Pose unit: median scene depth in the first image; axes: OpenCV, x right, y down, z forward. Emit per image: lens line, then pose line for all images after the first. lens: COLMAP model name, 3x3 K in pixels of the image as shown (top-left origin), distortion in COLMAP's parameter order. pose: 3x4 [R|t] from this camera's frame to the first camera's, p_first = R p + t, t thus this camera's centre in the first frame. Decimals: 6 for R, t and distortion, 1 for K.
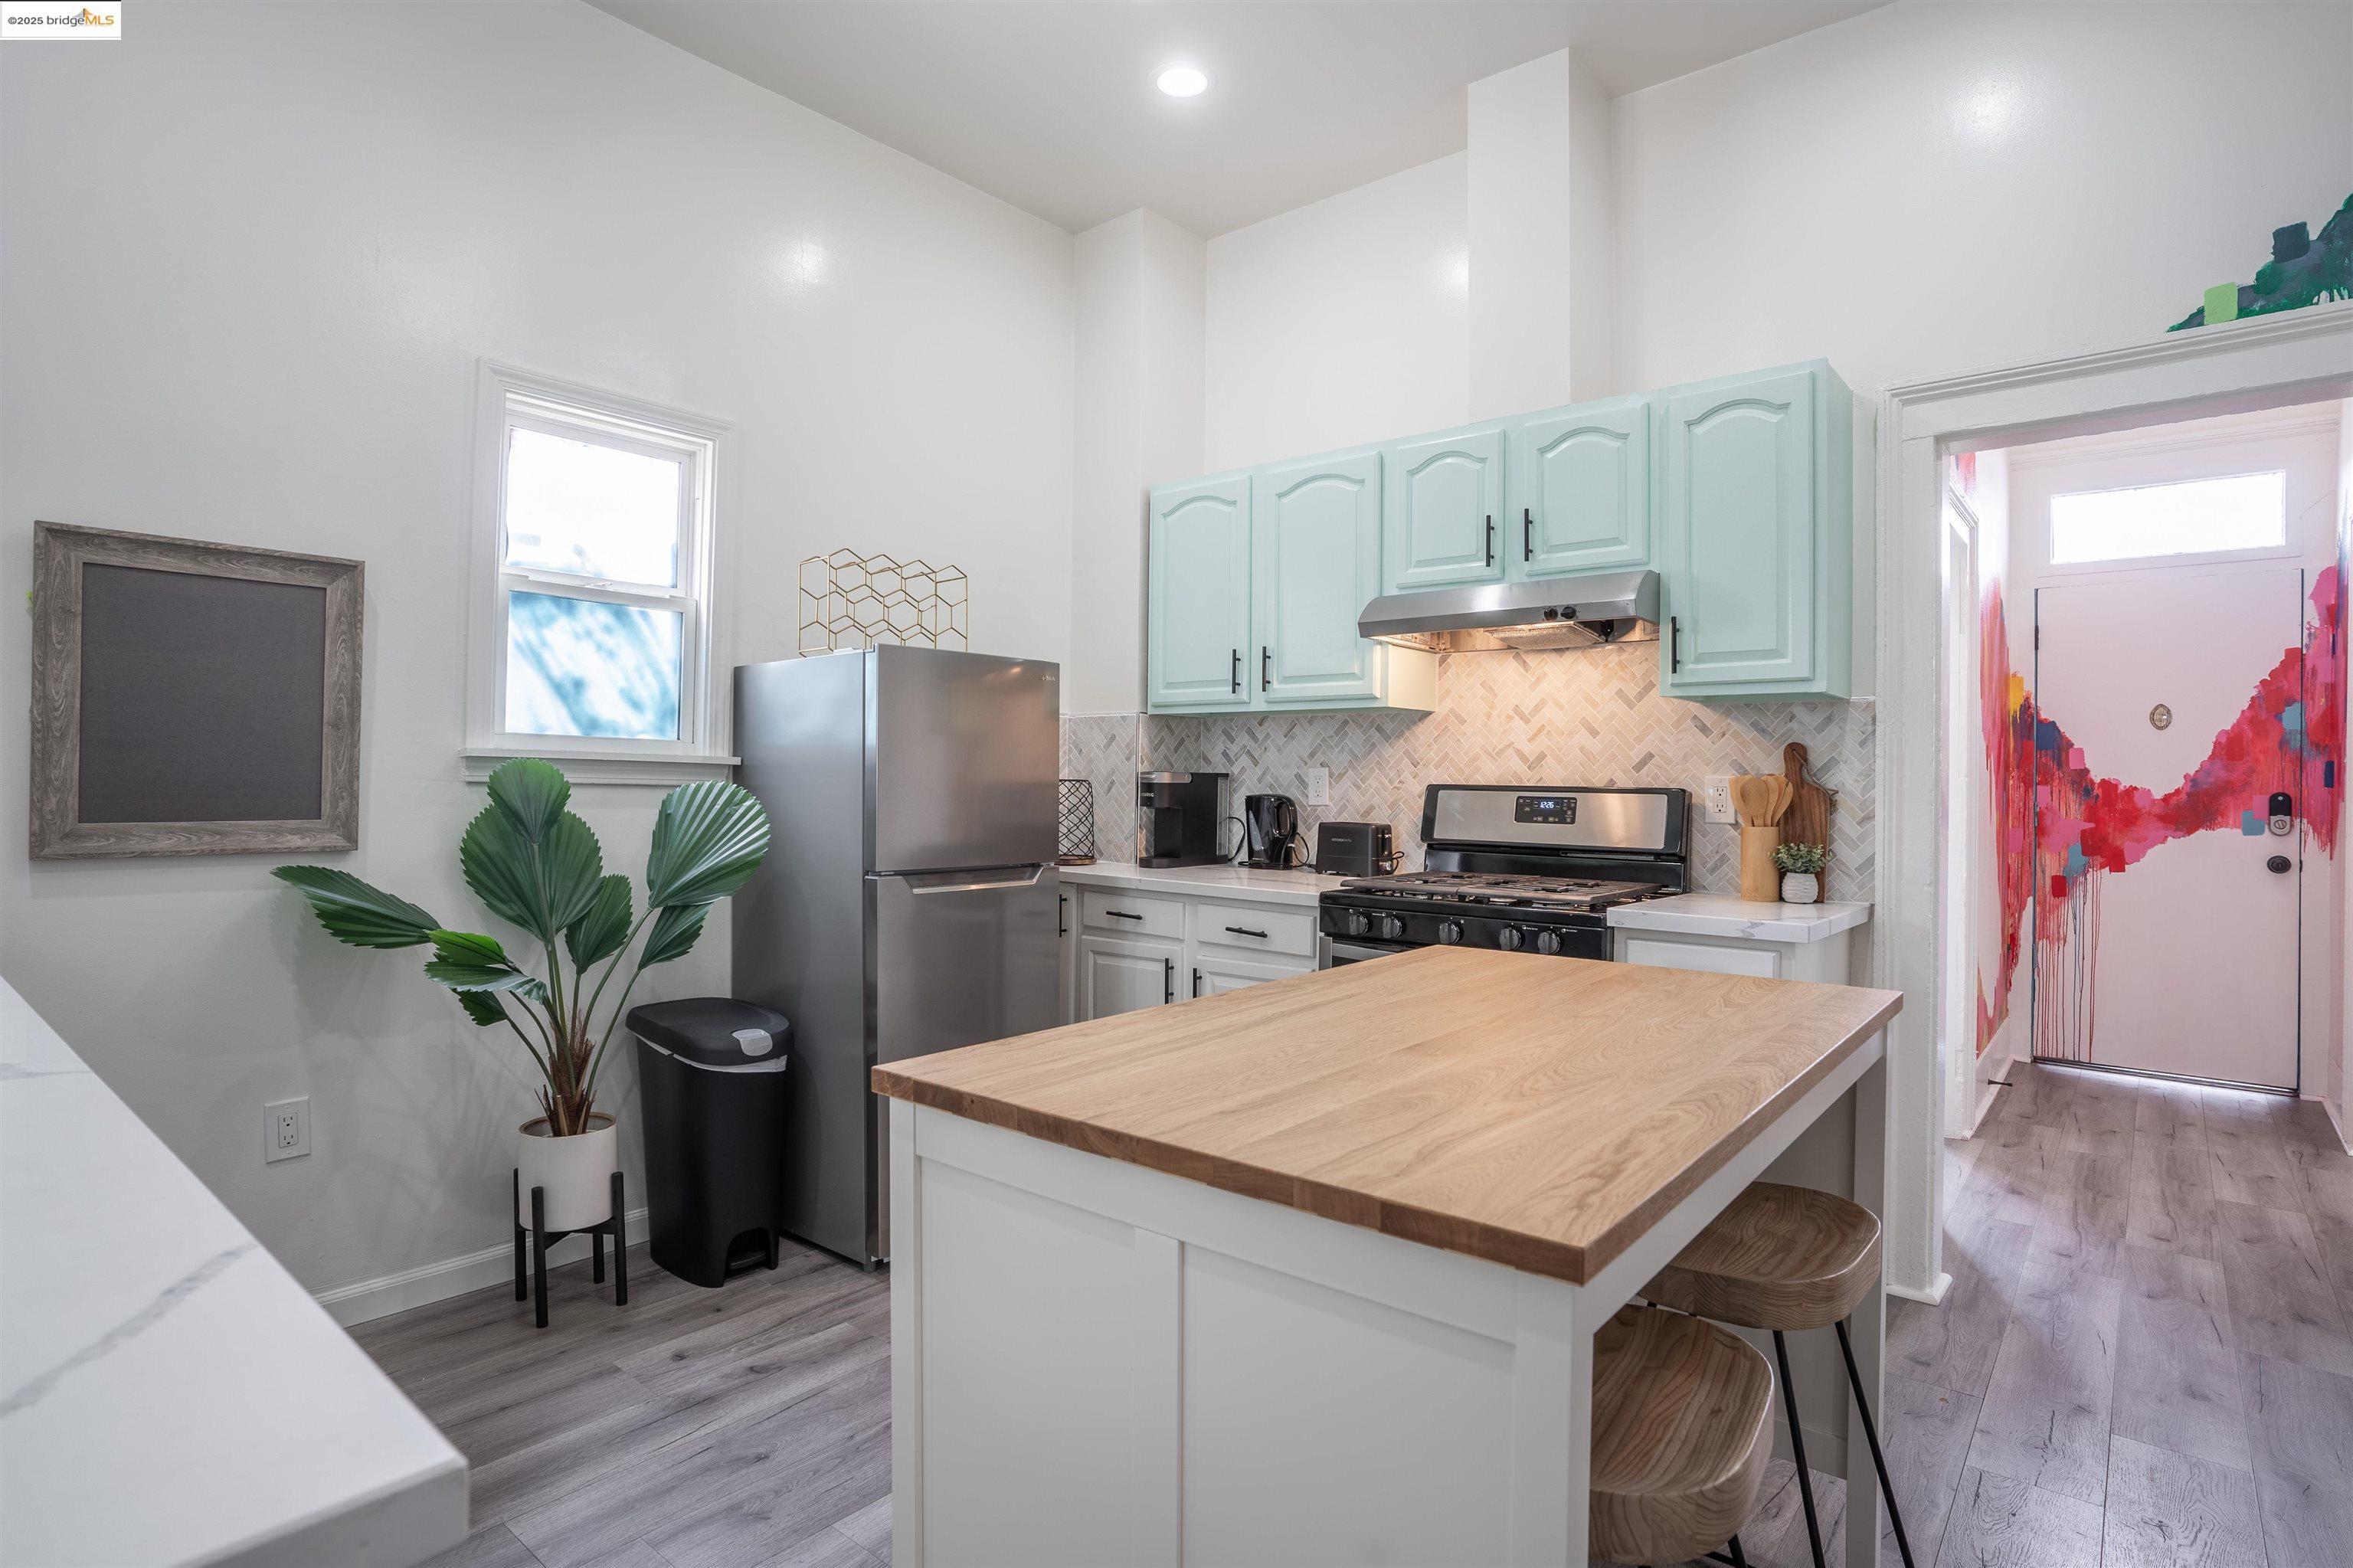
lens RADIAL K [[1221.3, 0, 1182.0], [0, 1221.3, 780.0], [0, 0, 1]] dist [-0.064902, 0.037478]
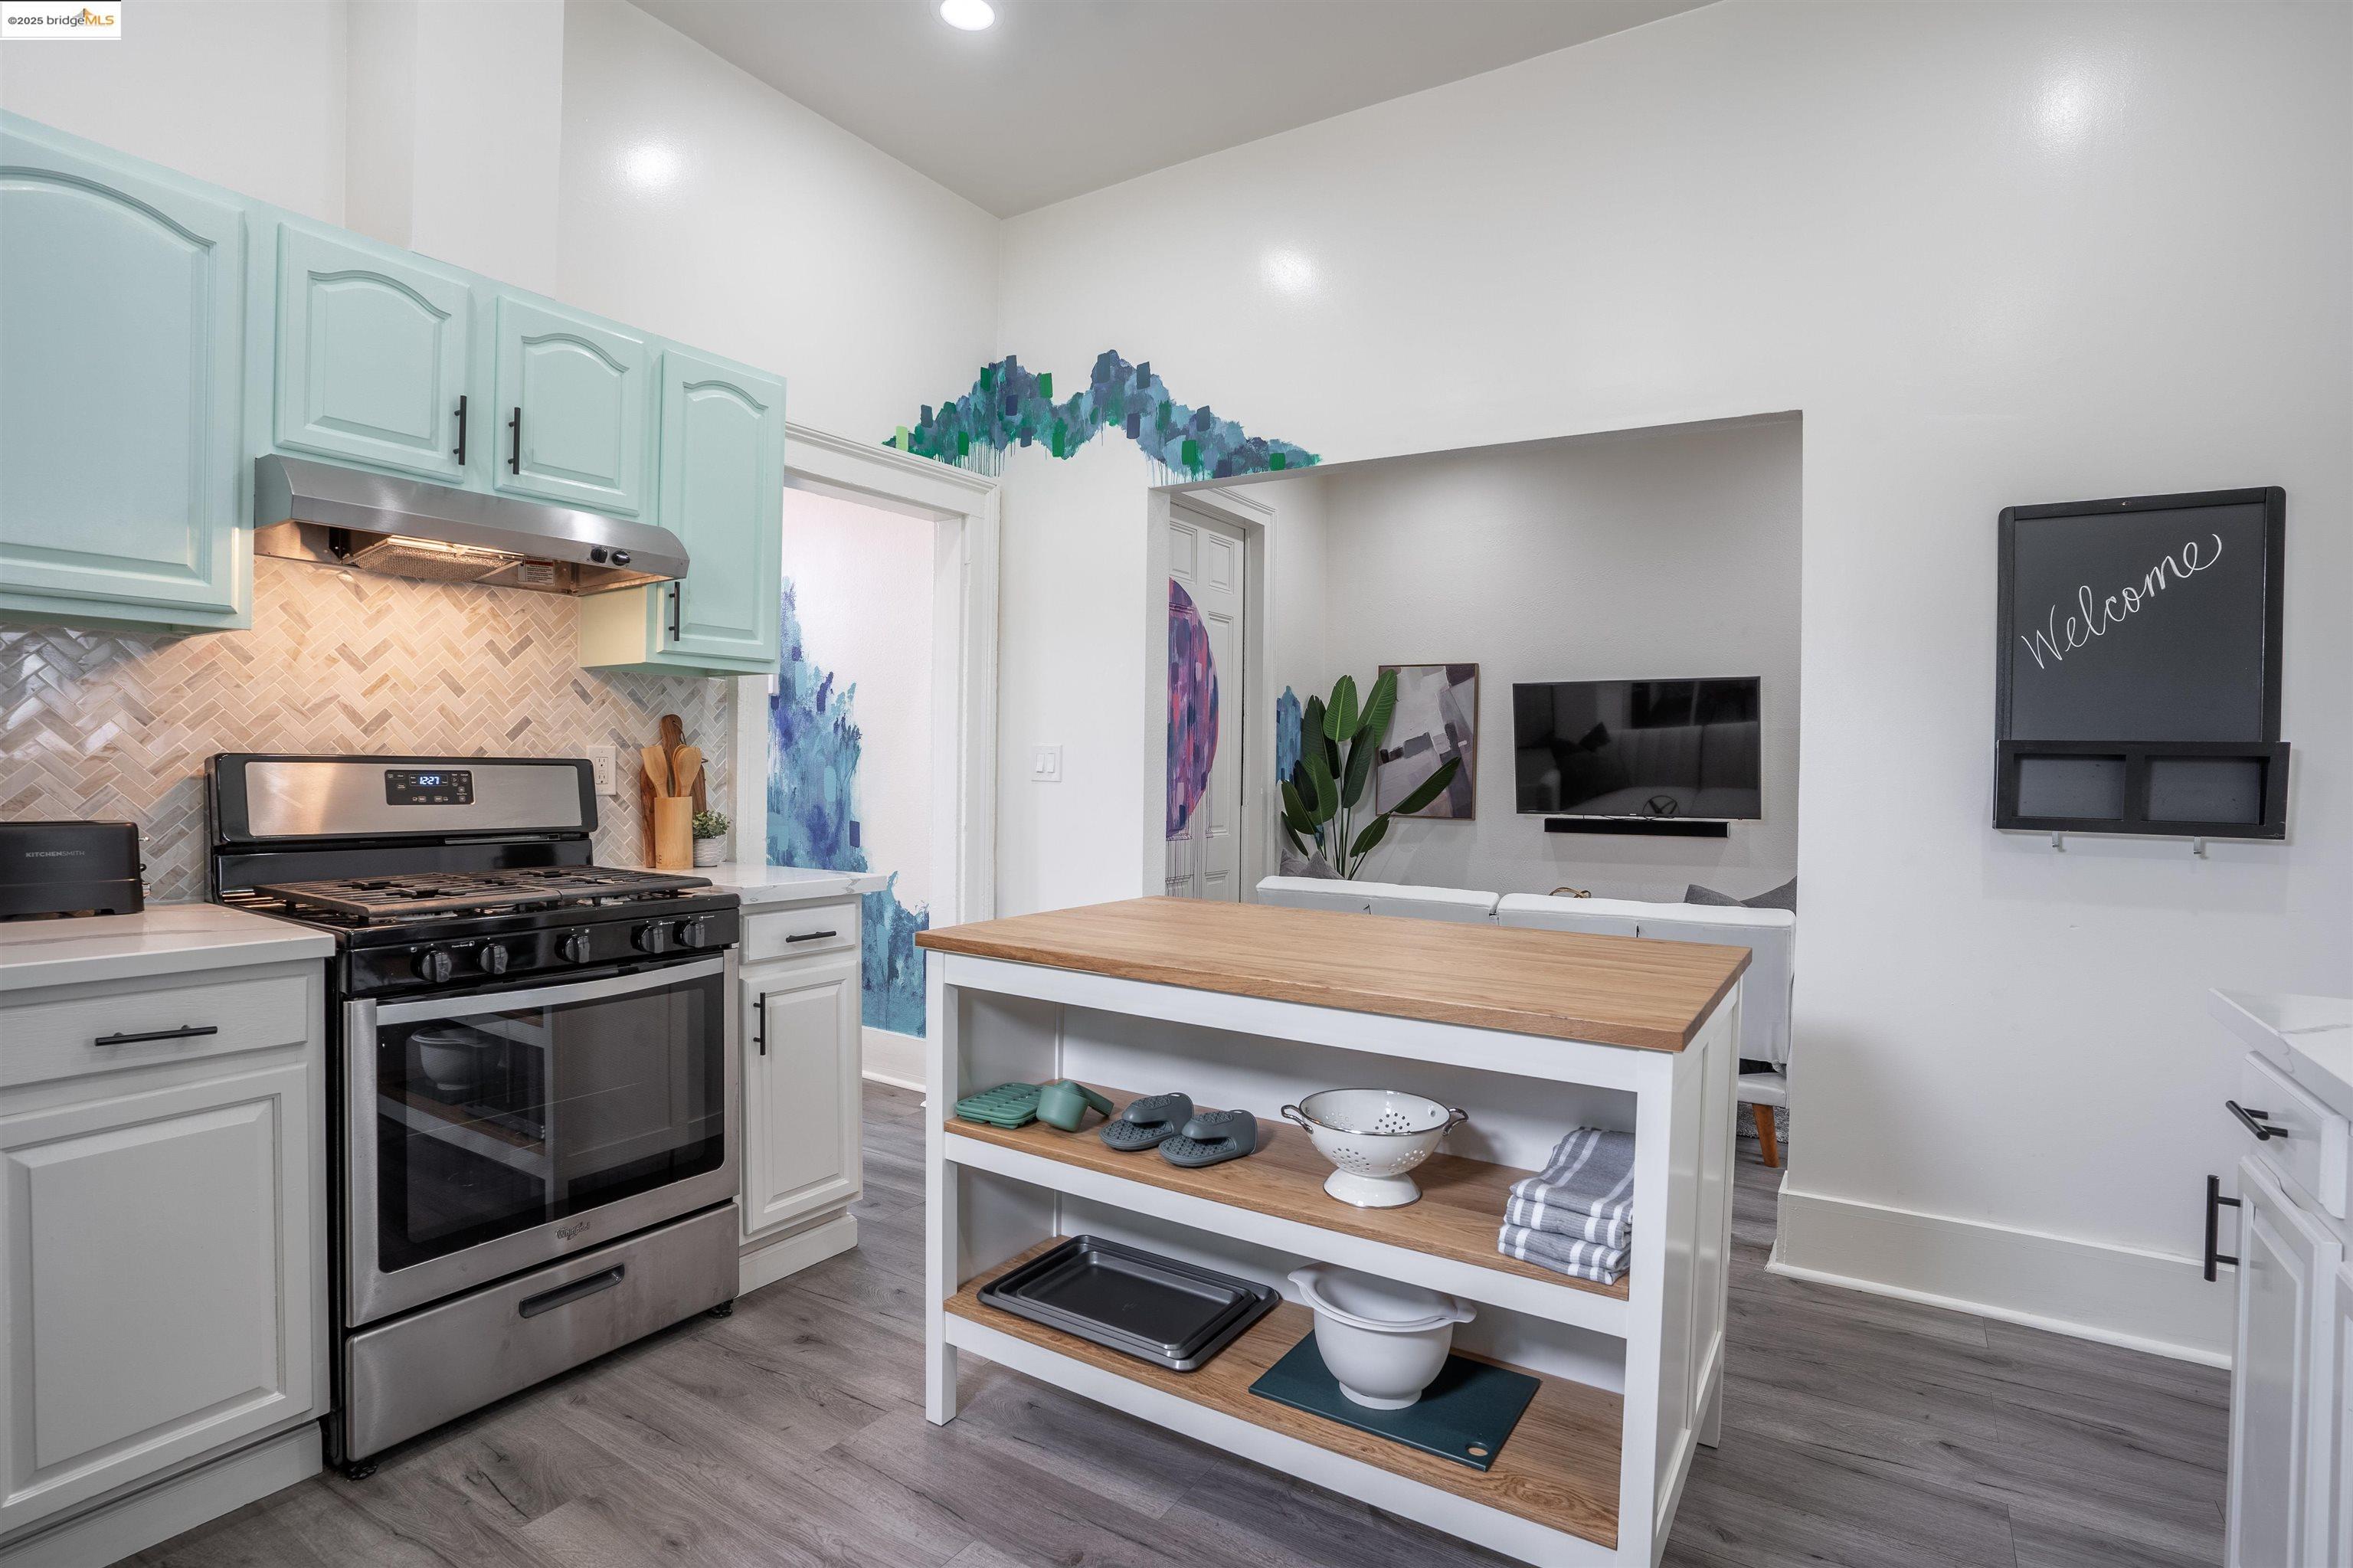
lens RADIAL K [[1163.1, 0, 1176.5], [0, 1163.1, 784.0], [0, 0, 1]] dist [-0.082237, 0.038246]
pose [[-0.123028, -0.030094, 0.991947, -0.446176], [-0.016948, 0.999458, 0.028220, -0.005412], [-0.992258, -0.013340, -0.123472, 0.579840]]
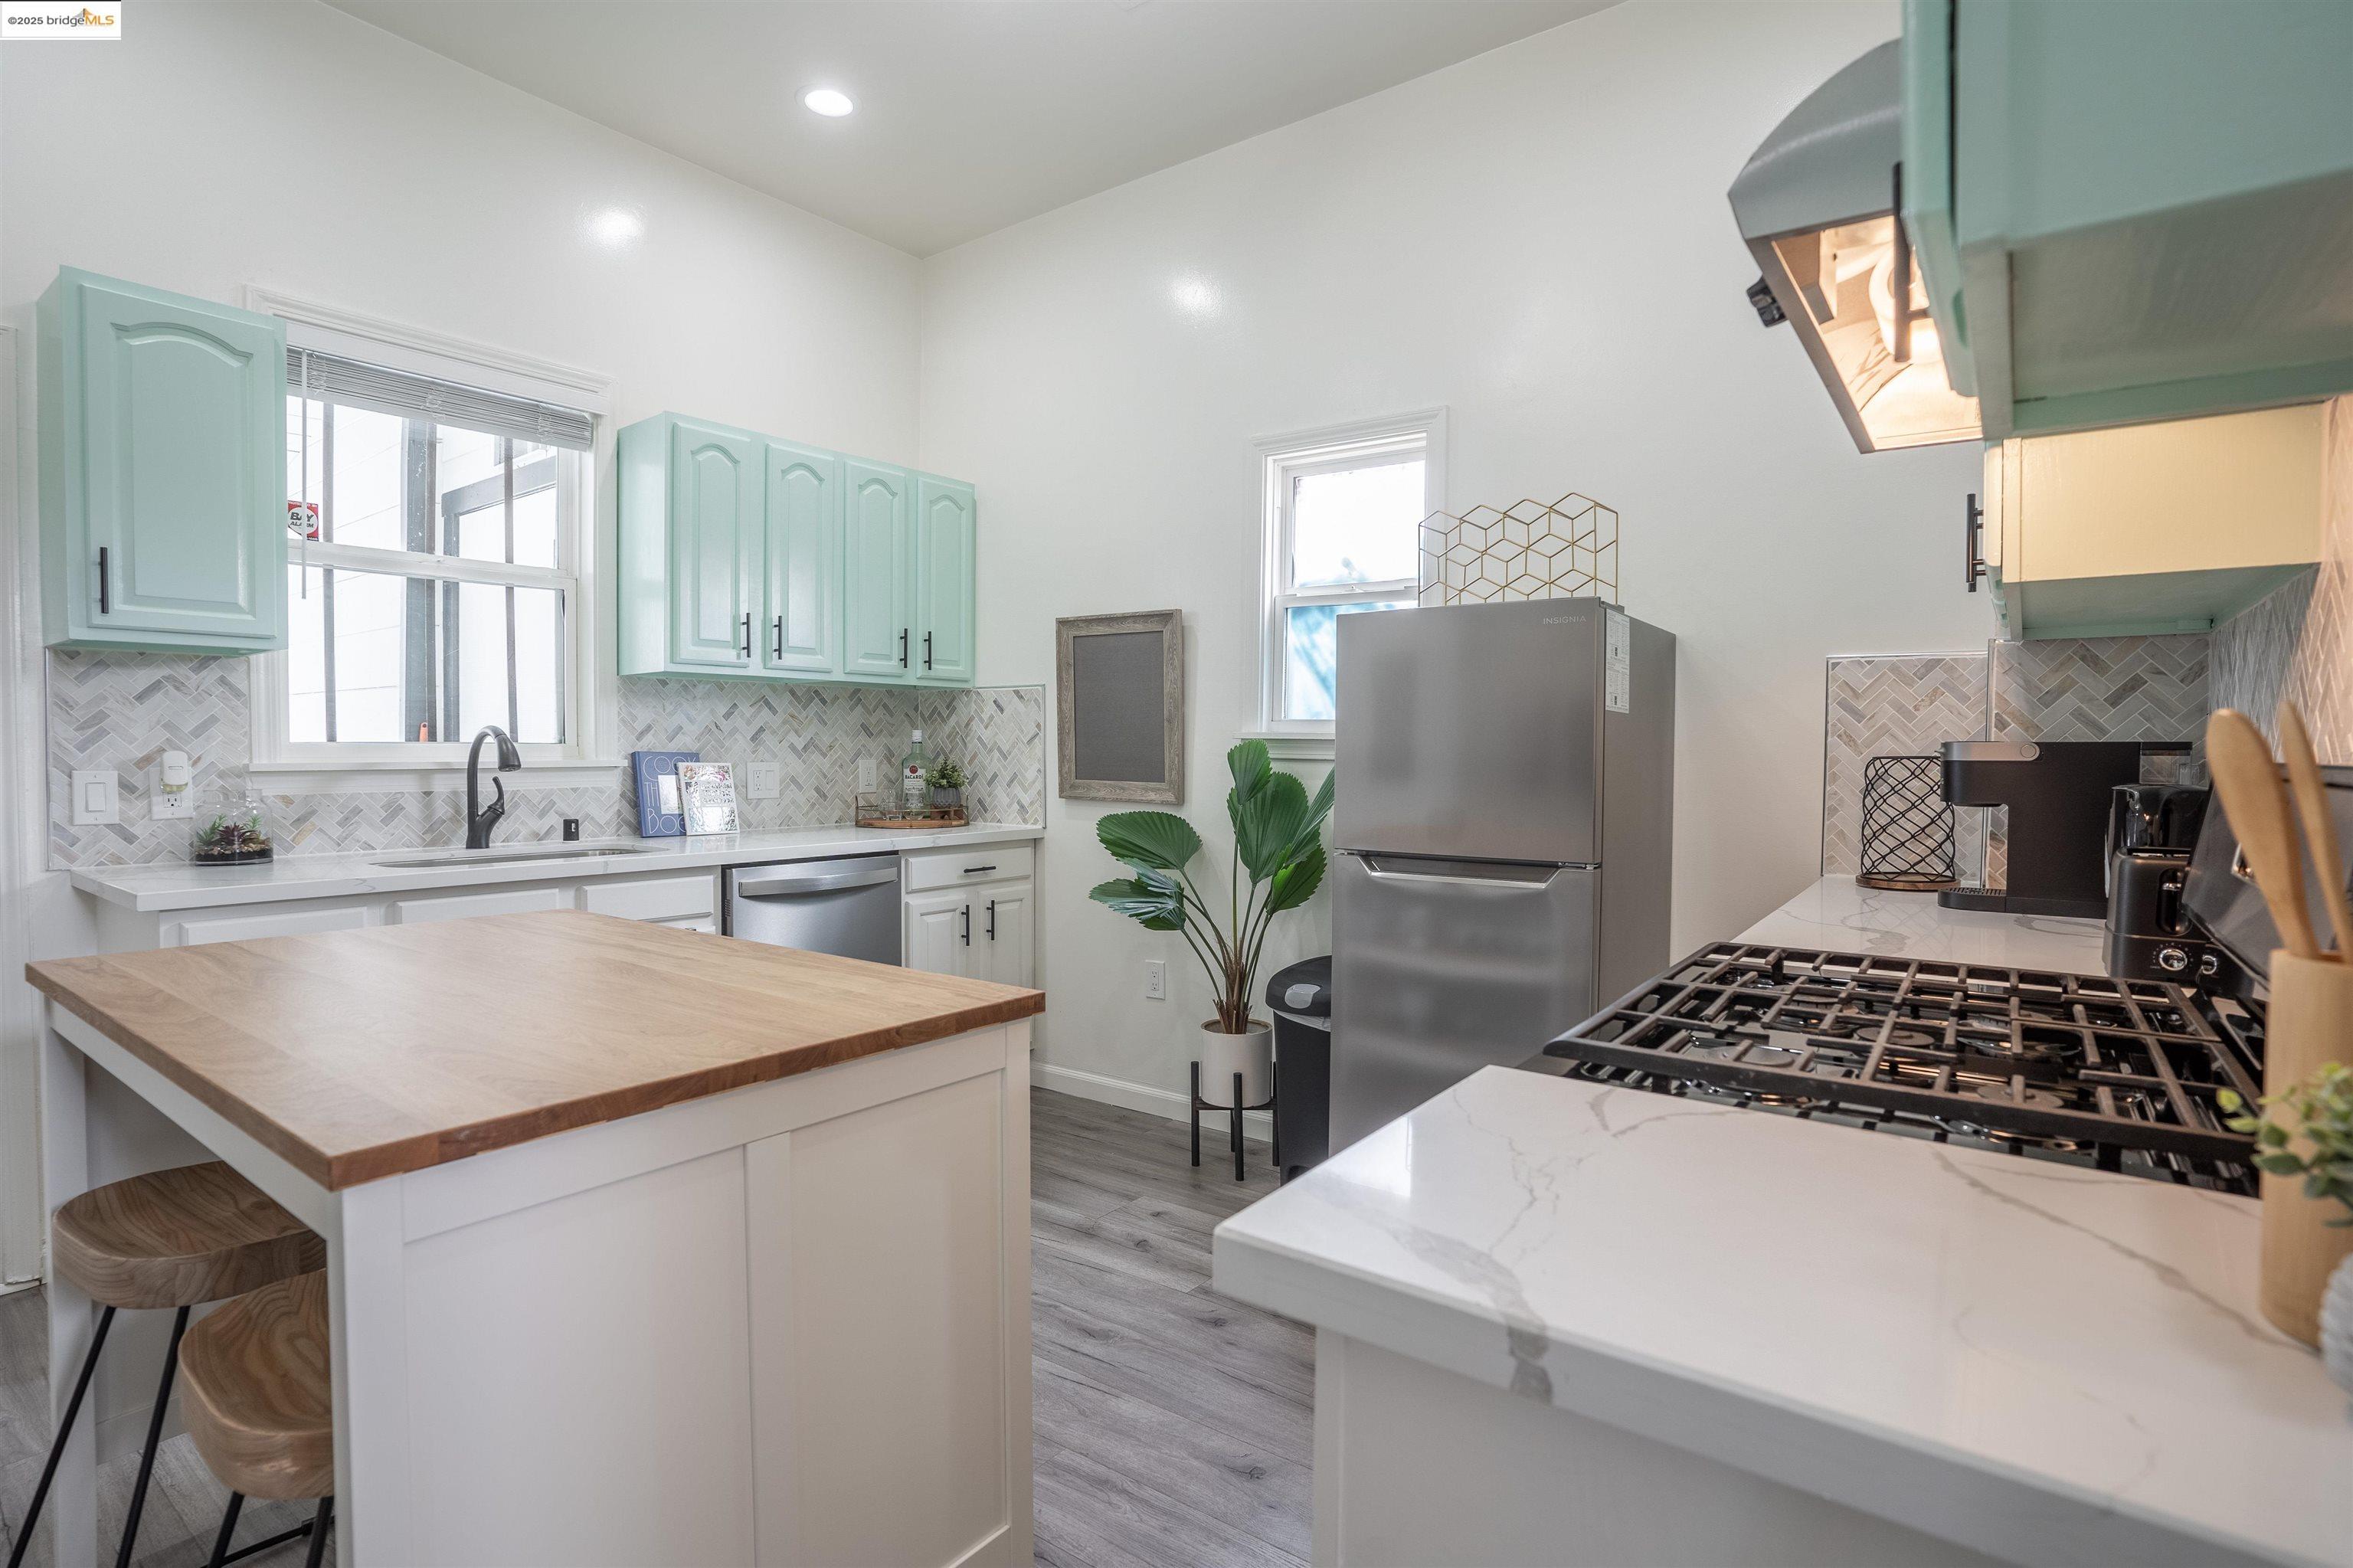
lens RADIAL K [[1163.1, 0, 1176.5], [0, 1163.1, 784.0], [0, 0, 1]] dist [-0.082237, 0.038246]
pose [[0.055565, 0.018560, -0.998283, 0.540080], [-0.004225, 0.999823, 0.018353, 0.005680], [0.998446, 0.003198, 0.055634, 0.659764]]
